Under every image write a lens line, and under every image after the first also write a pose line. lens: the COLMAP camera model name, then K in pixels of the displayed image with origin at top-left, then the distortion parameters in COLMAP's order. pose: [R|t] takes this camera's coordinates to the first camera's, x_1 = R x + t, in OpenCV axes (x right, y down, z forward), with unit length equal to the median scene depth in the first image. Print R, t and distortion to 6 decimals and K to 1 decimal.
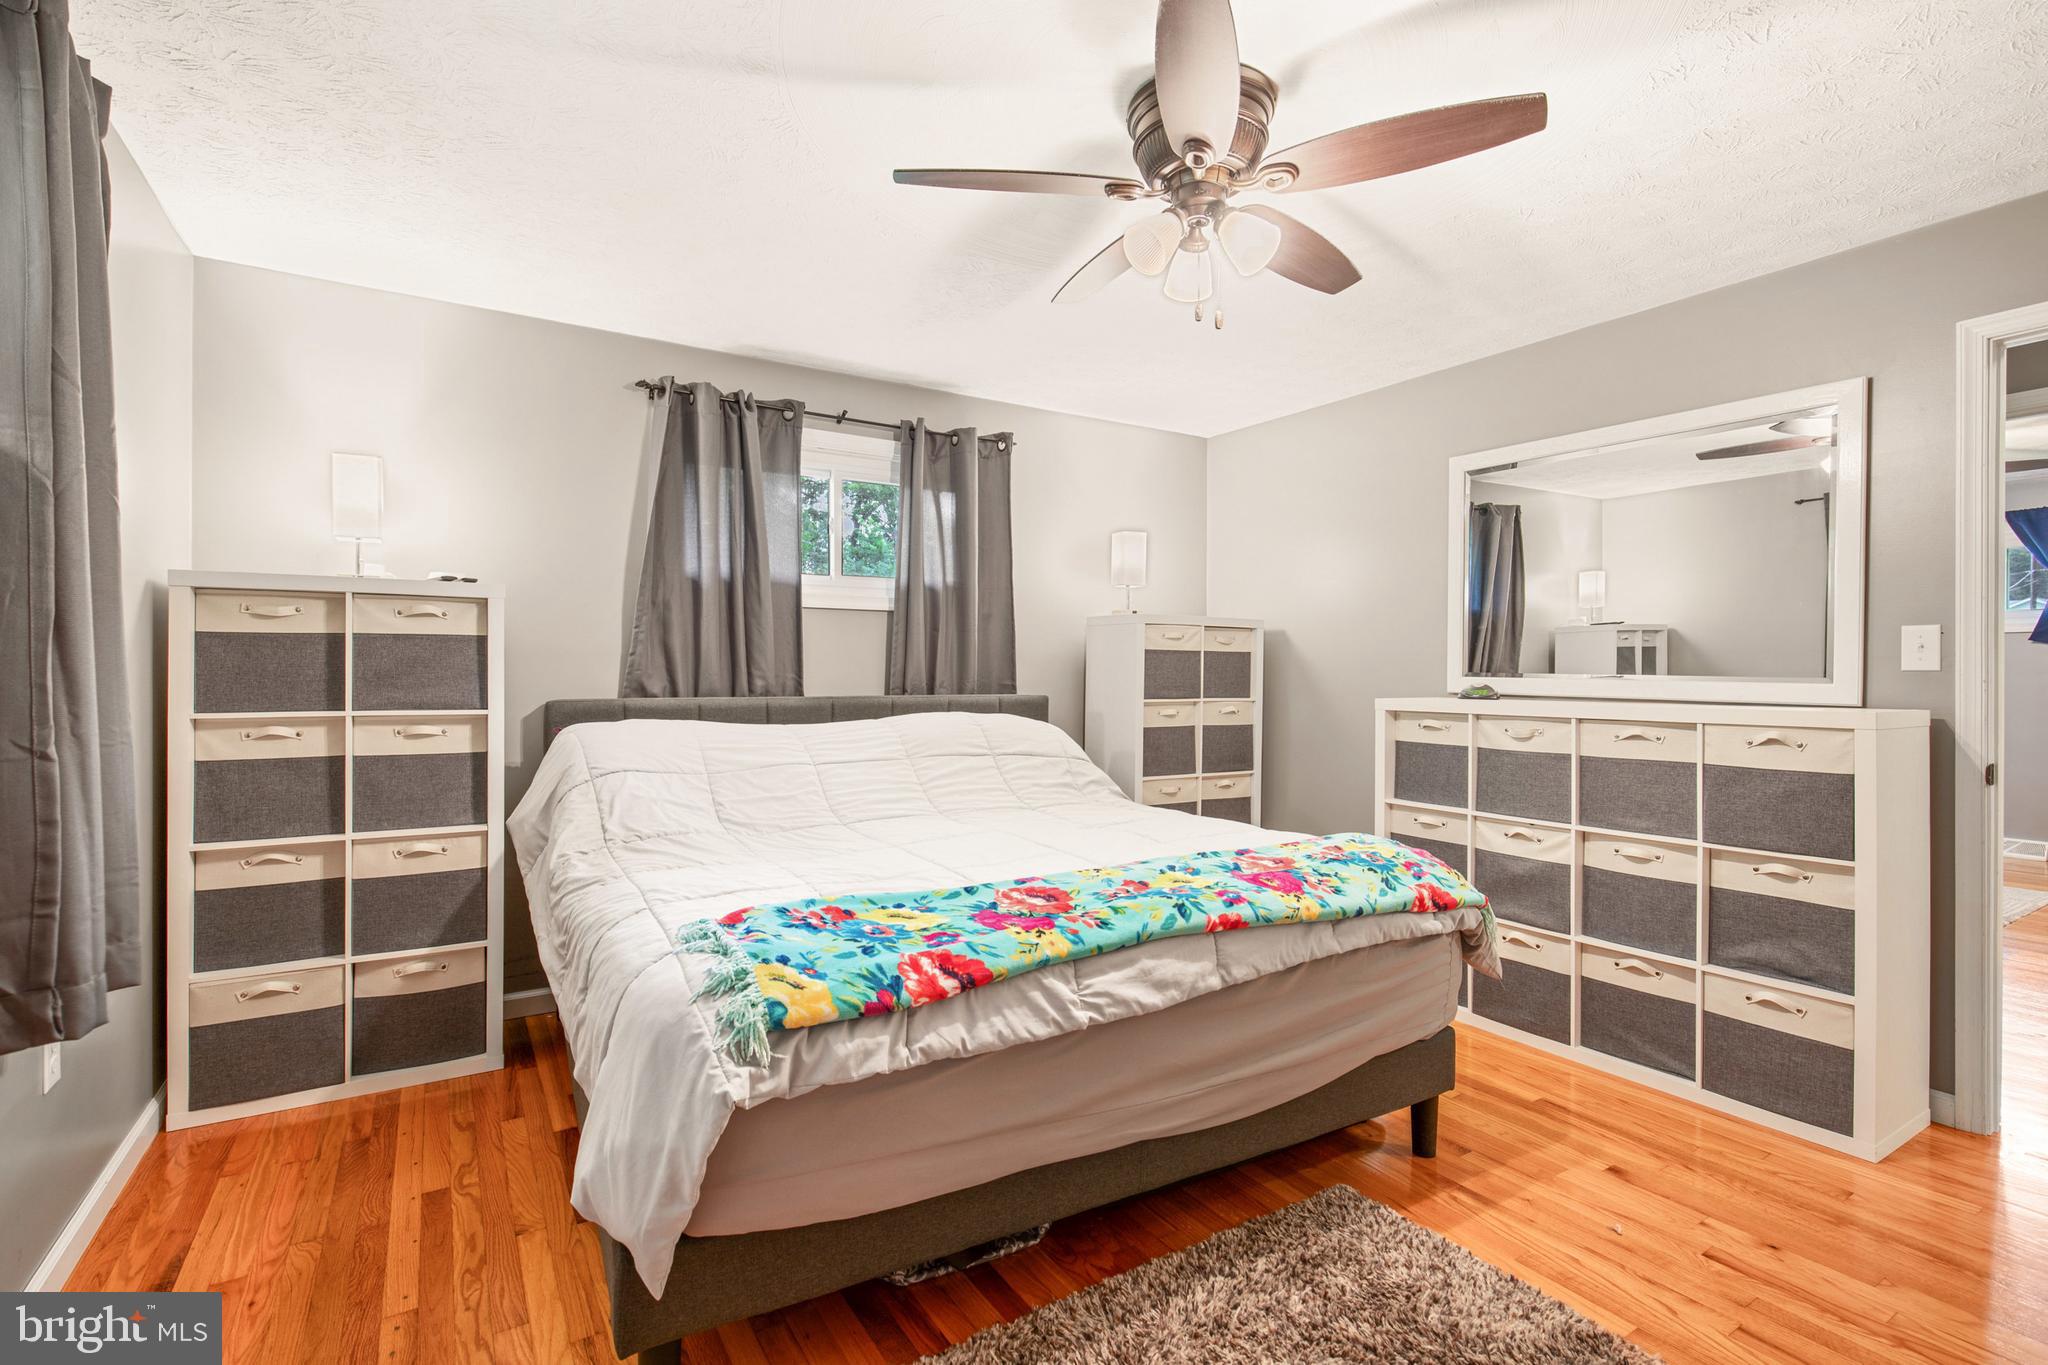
lens RADIAL K [[947.0, 0, 1017.4], [0, 947.0, 676.8], [0, 0, 1]] dist [-0.016973, 0.007432]
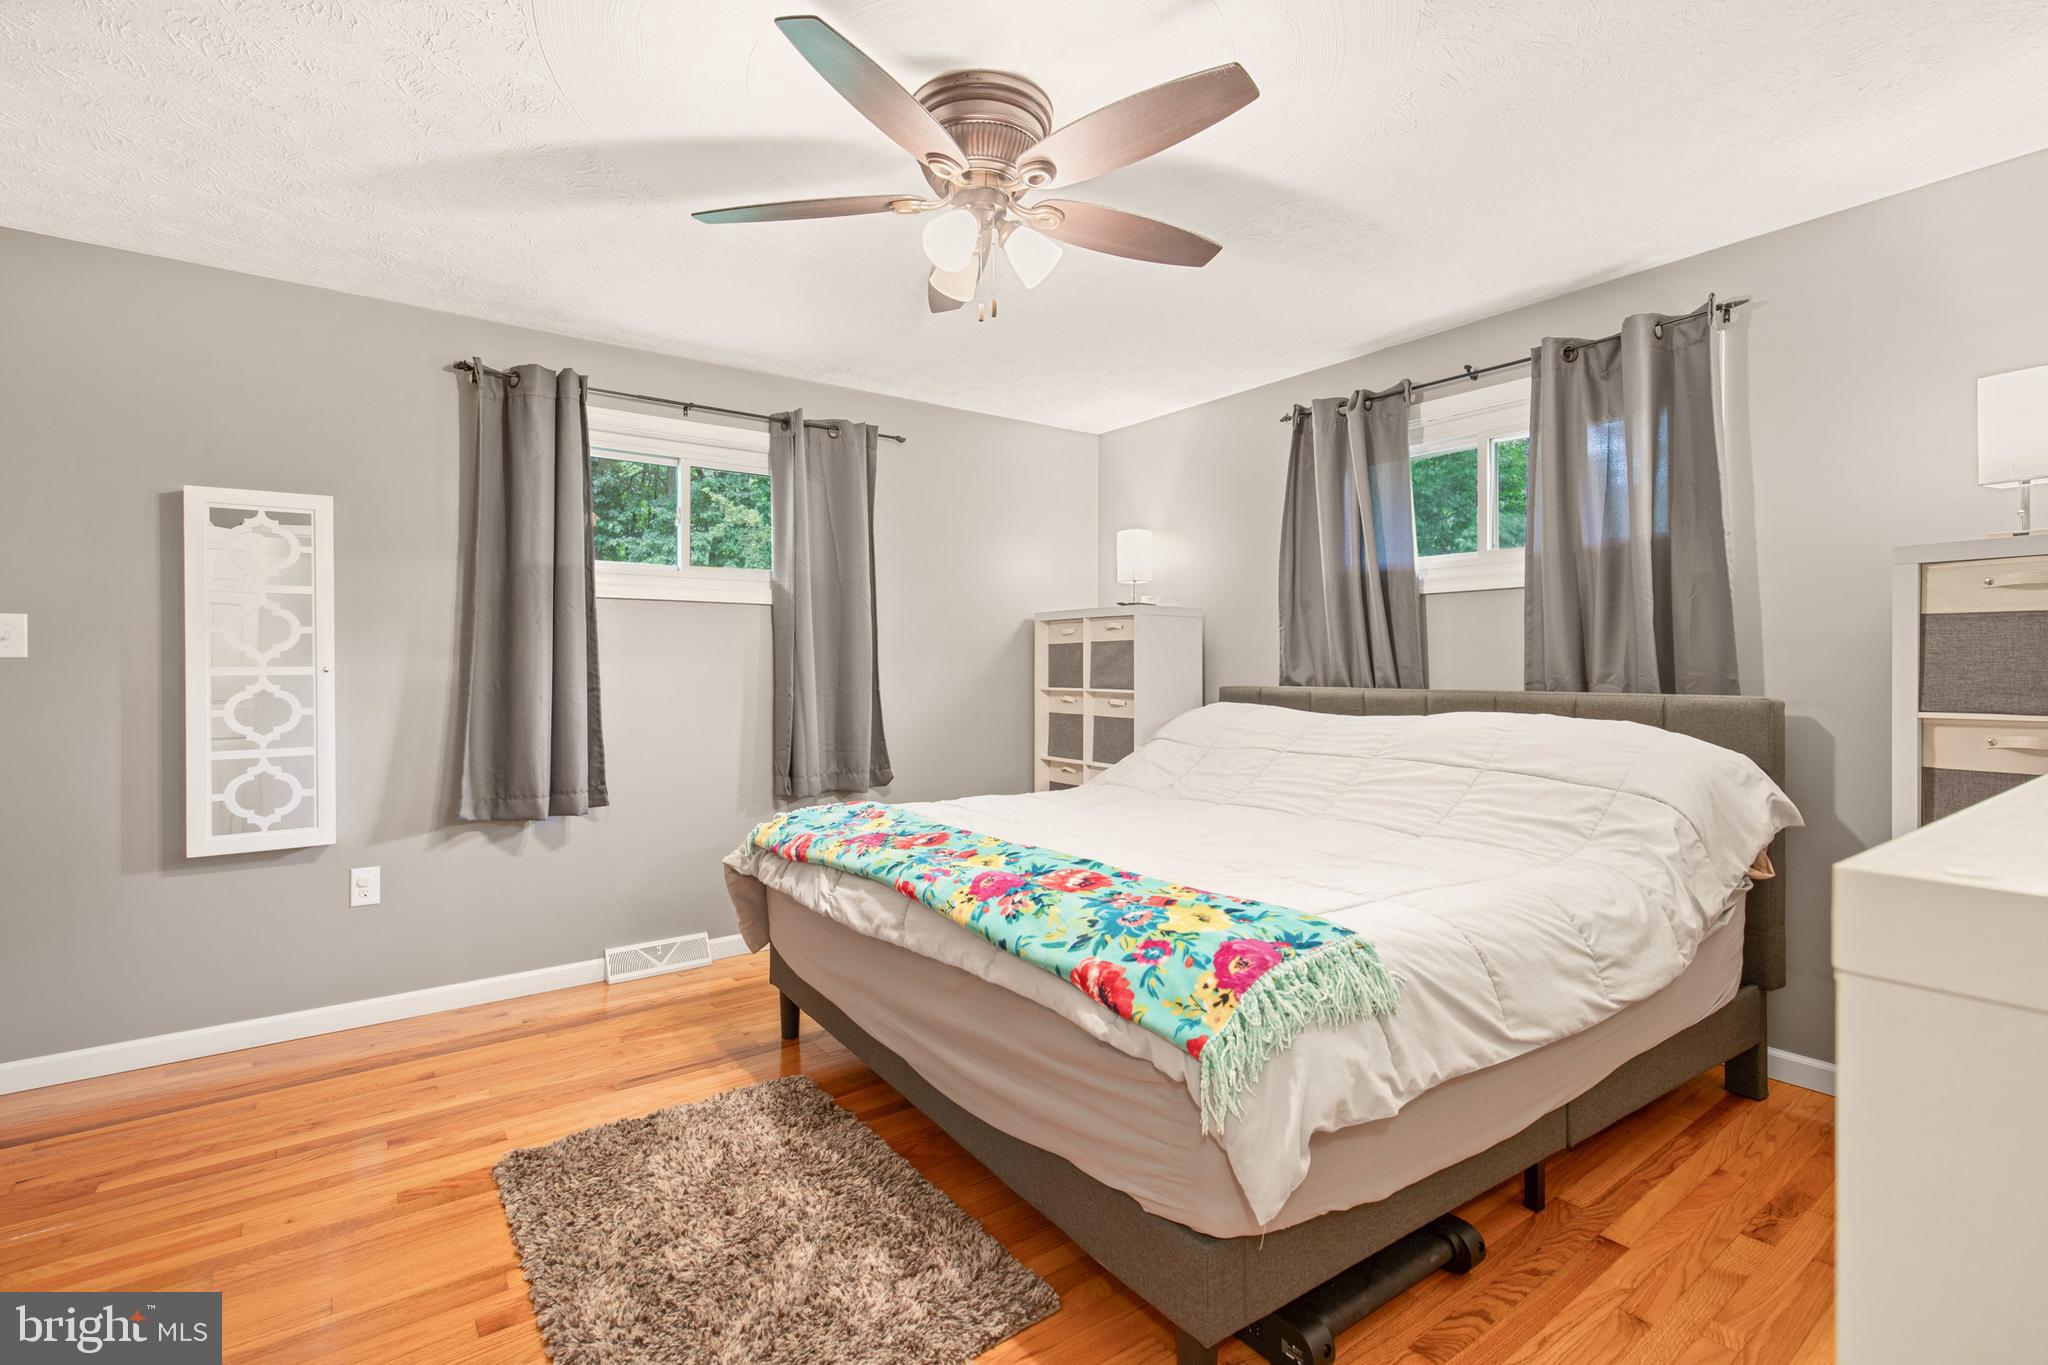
lens RADIAL K [[947.0, 0, 1022.5], [0, 947.0, 681.9], [0, 0, 1]] dist [-0.016973, 0.007432]
pose [[0.093706, 0.013961, -0.995502, 0.982928], [-0.002056, 0.999902, 0.013829, 0.001301], [0.995598, 0.000751, 0.093725, 0.762525]]
